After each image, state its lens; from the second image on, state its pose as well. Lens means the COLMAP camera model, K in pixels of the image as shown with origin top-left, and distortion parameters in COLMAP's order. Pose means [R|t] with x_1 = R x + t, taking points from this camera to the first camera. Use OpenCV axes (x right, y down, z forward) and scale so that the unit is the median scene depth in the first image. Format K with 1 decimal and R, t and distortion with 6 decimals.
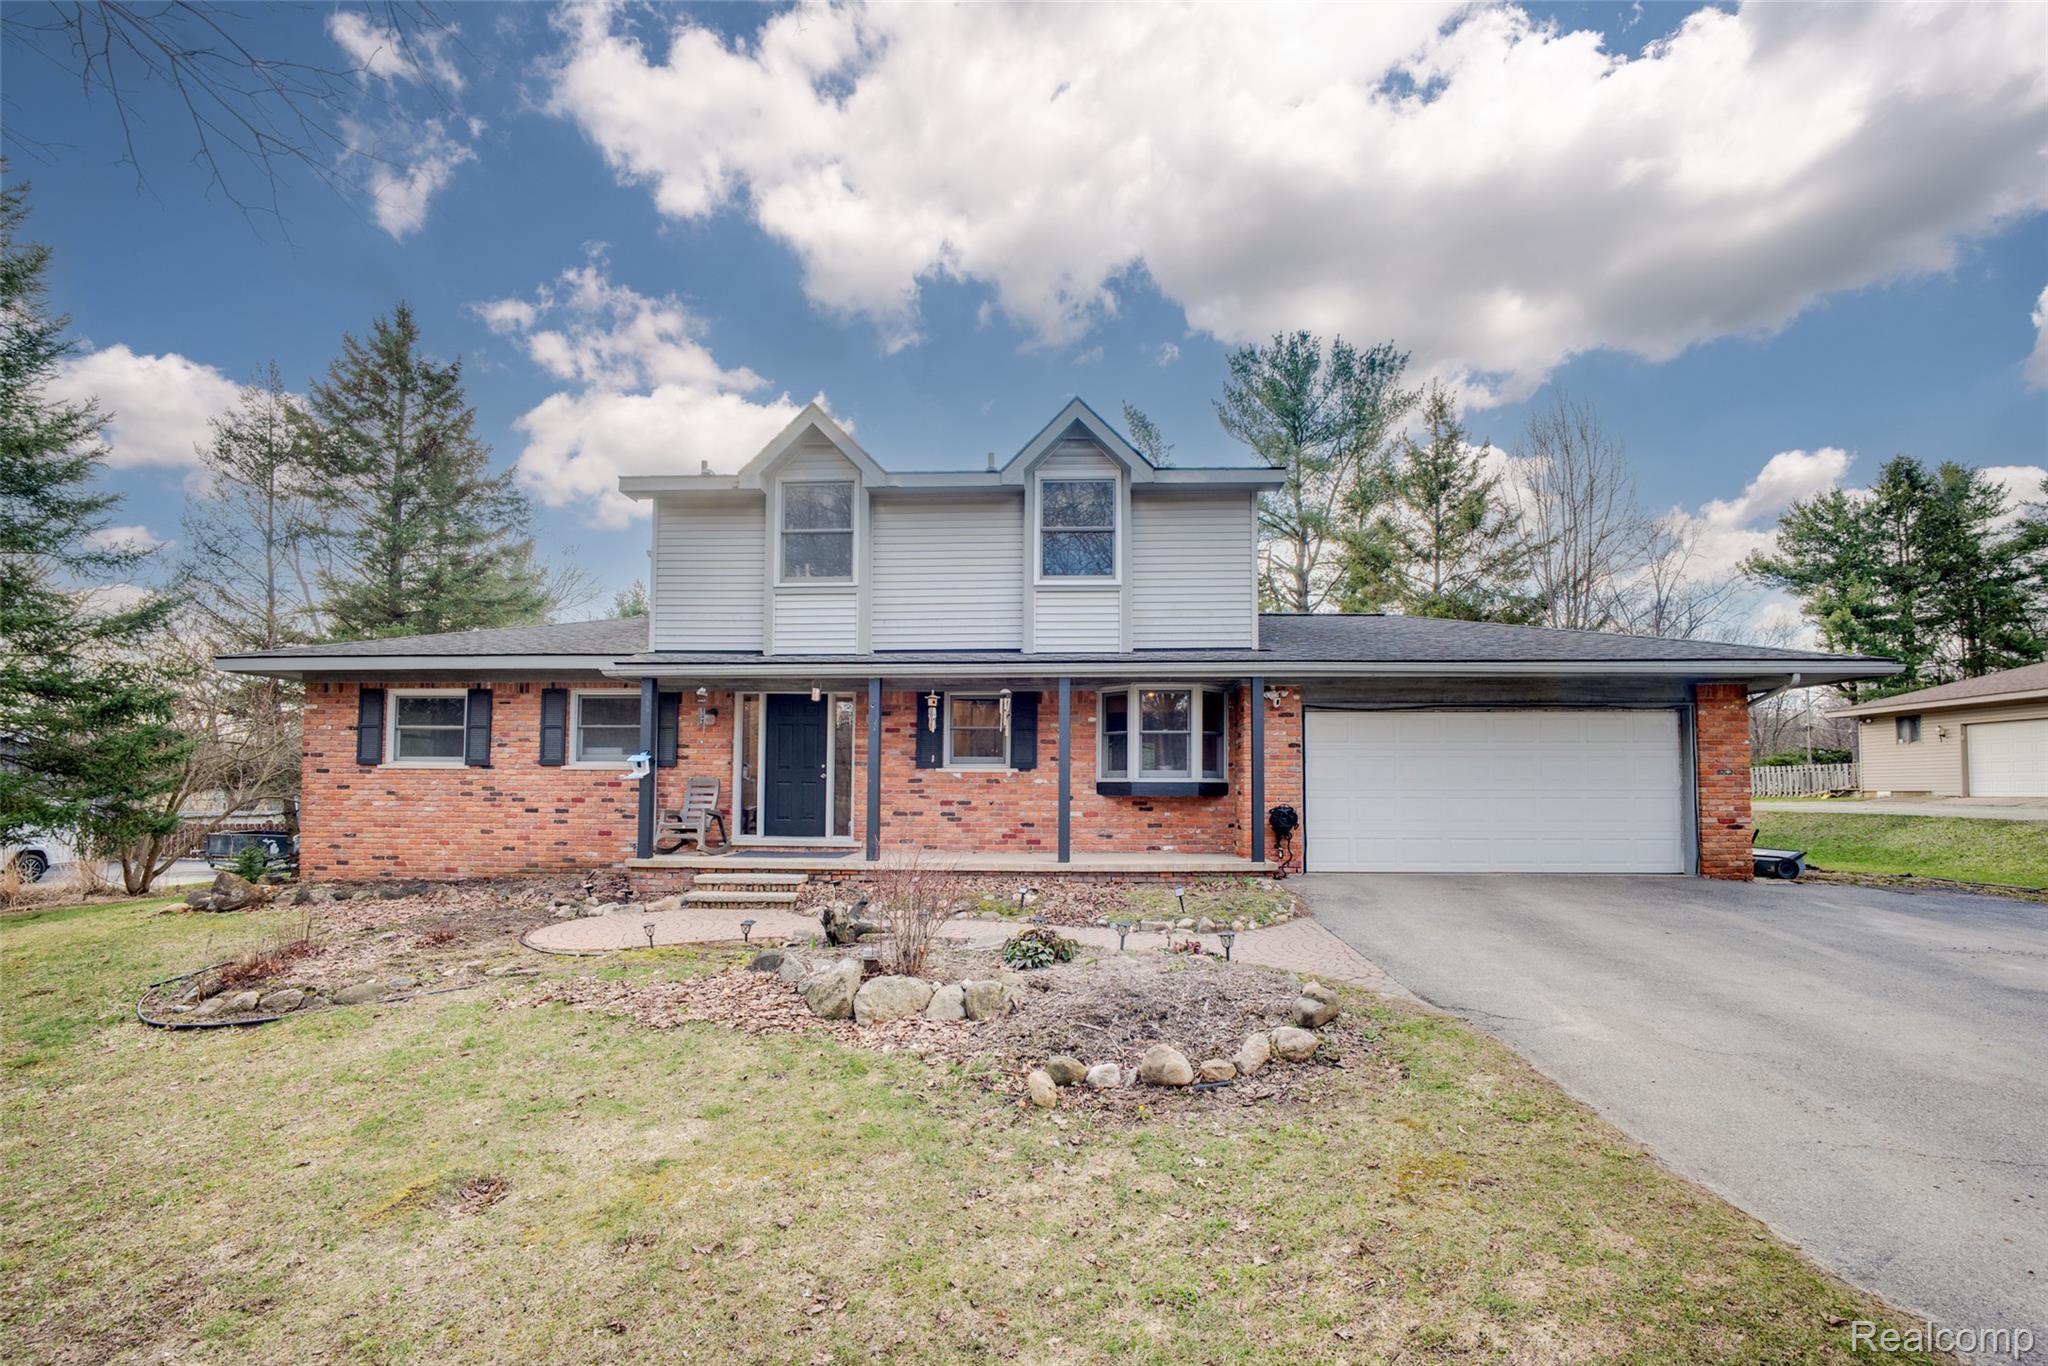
lens RADIAL K [[894.6, 0, 1049.7], [0, 894.6, 760.6], [0, 0, 1]] dist [-0.022571, 0.003602]
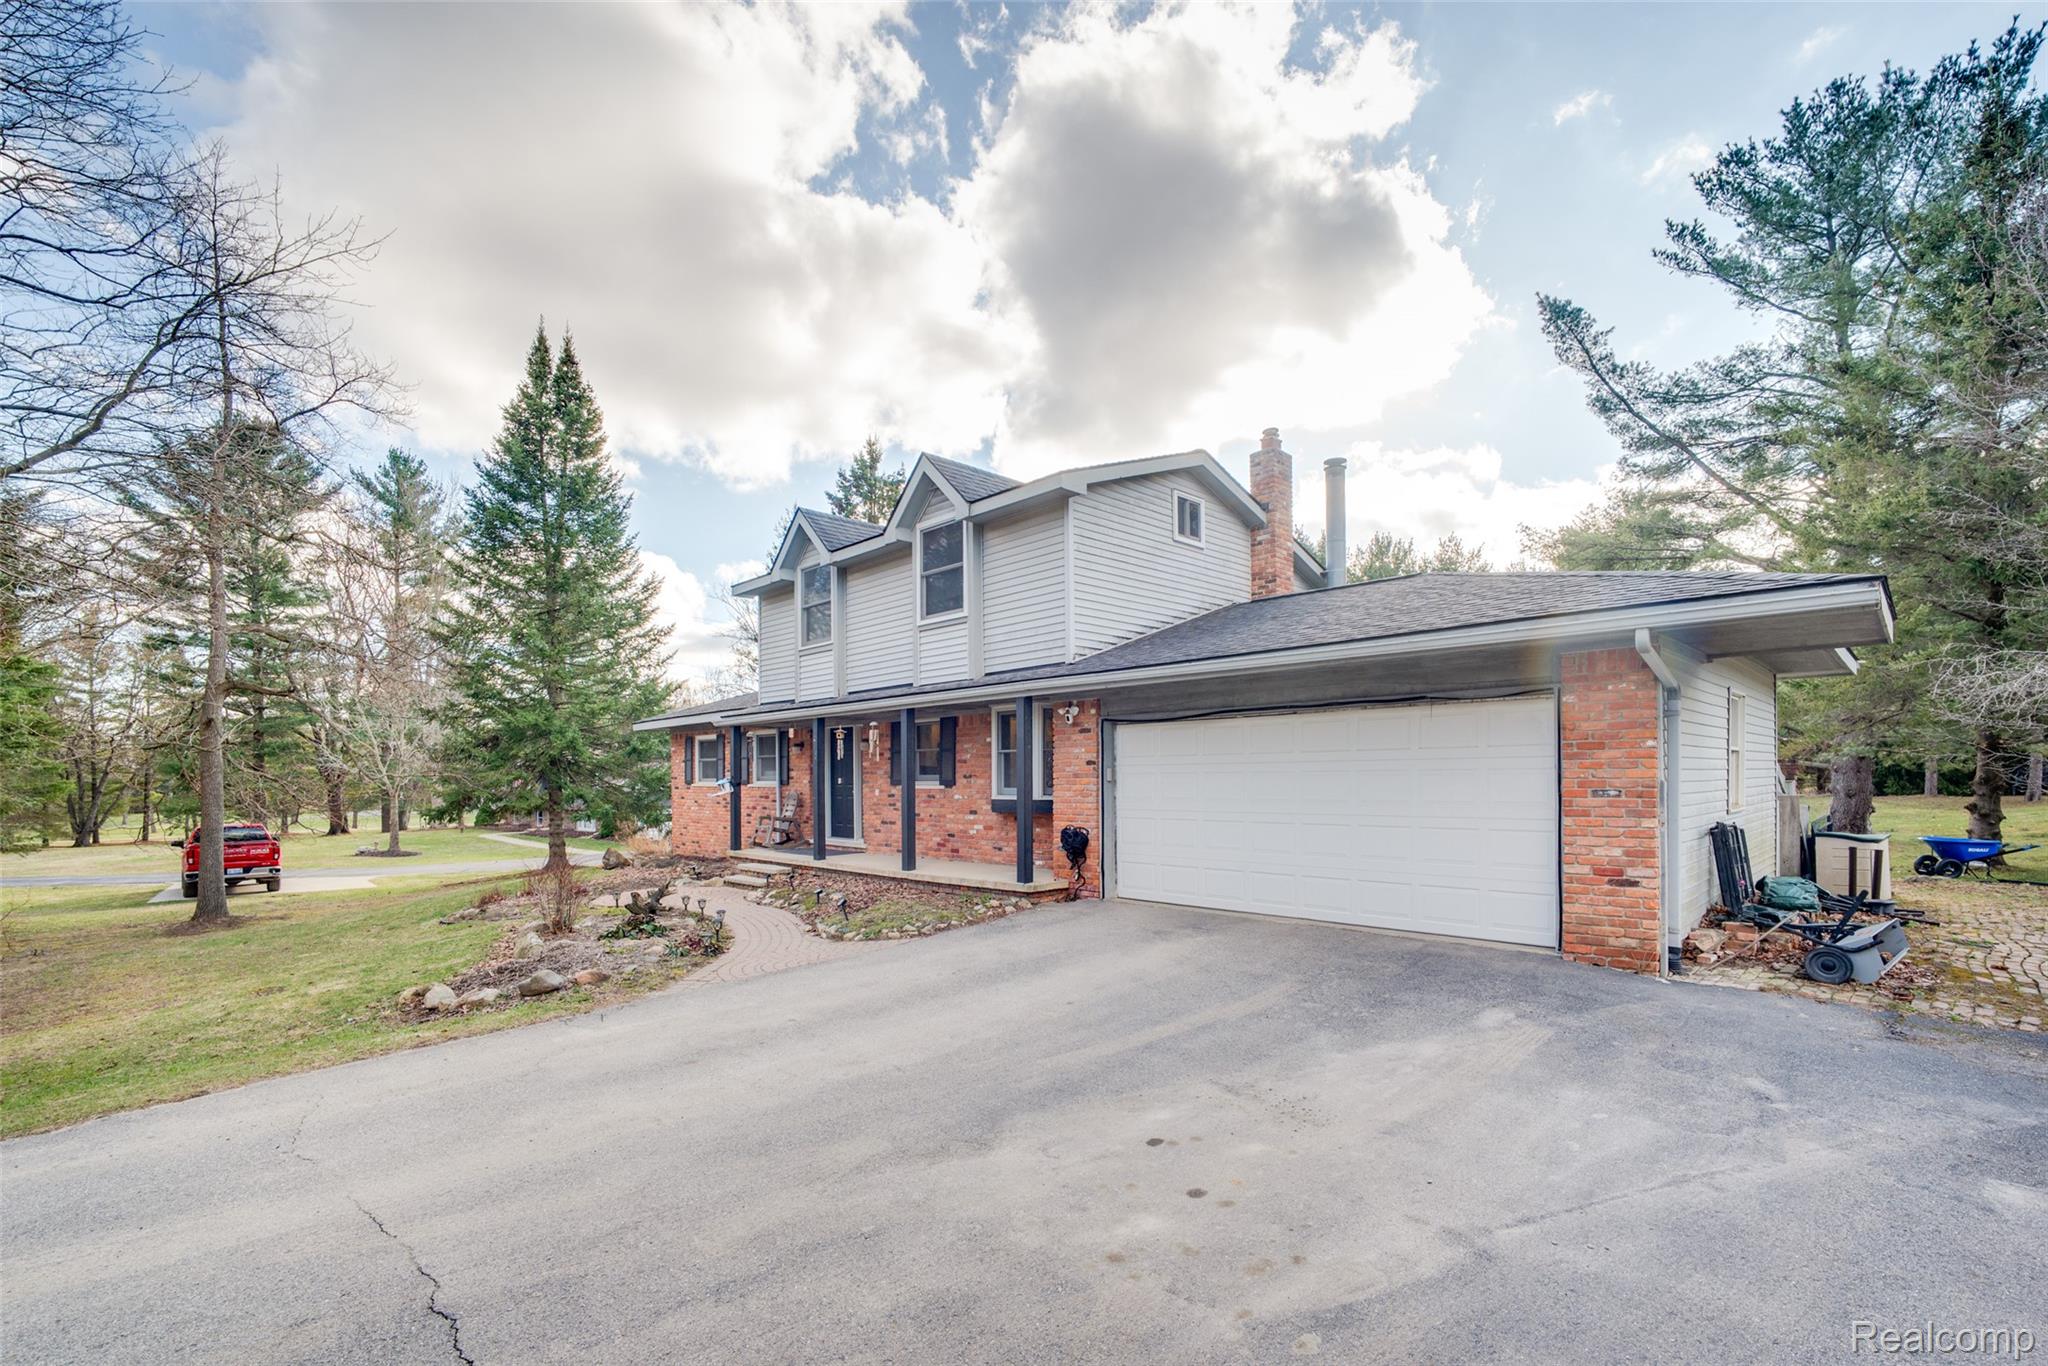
lens RADIAL K [[894.6, 0, 1012.7], [0, 894.6, 778.5], [0, 0, 1]] dist [-0.022571, 0.003602]
pose [[0.722195, -0.009218, -0.691628, 0.808066], [0.036632, 0.999018, 0.024935, -0.025099], [0.690719, -0.043344, 0.721823, 0.241858]]
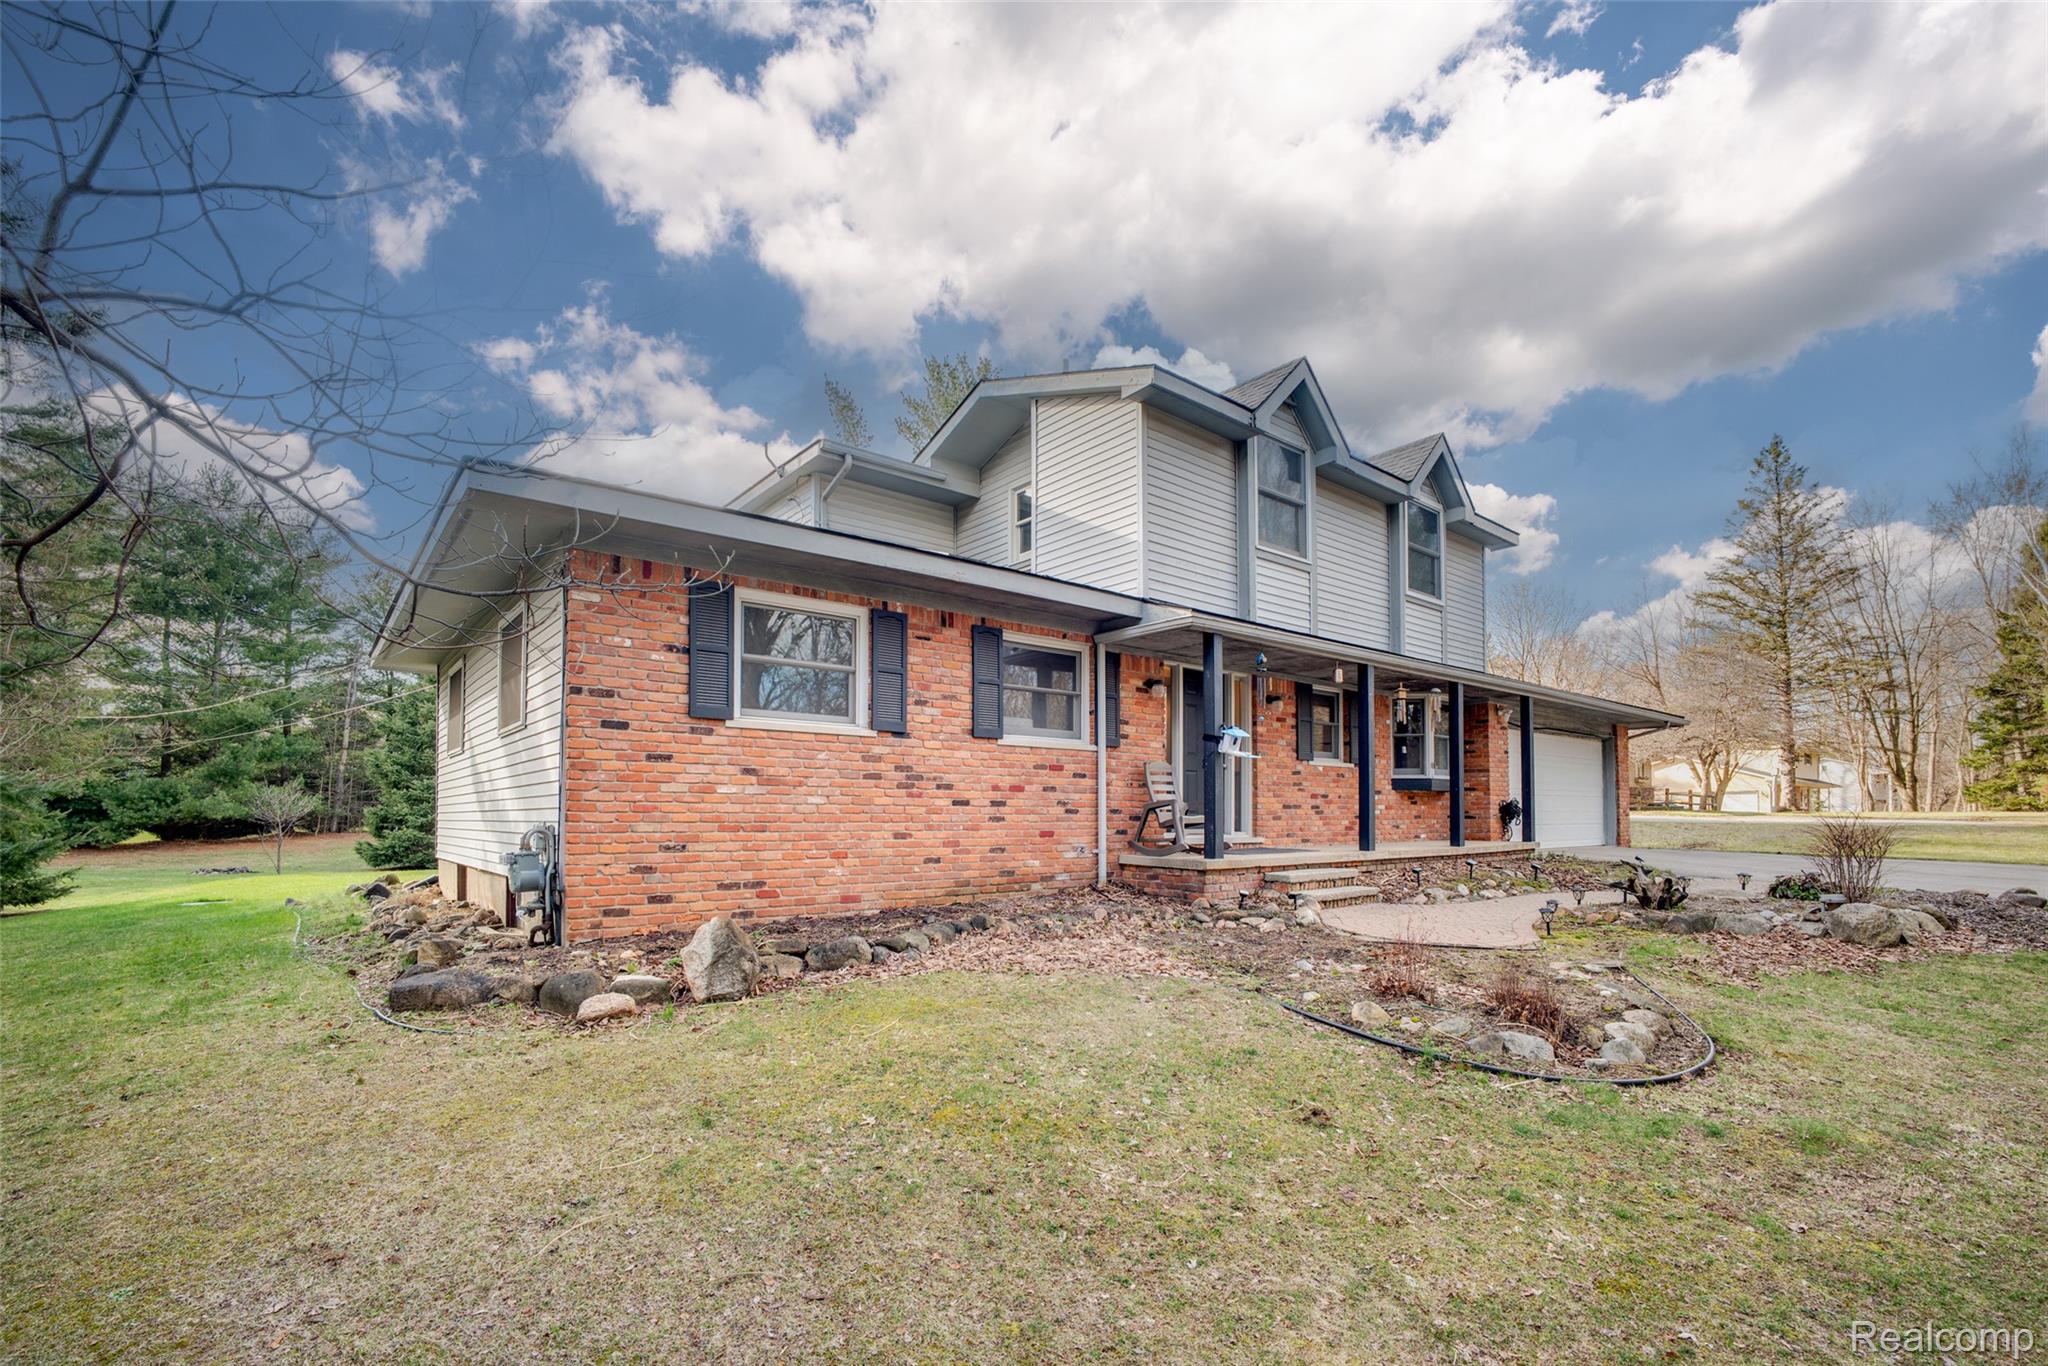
lens RADIAL K [[894.6, 0, 1027.5], [0, 894.6, 805.3], [0, 0, 1]] dist [-0.022571, 0.003602]
pose [[0.750565, 0.002409, 0.660792, -1.016060], [-0.017084, 0.999730, 0.015760, 0.047425], [-0.660576, -0.023118, 0.750403, 0.463424]]
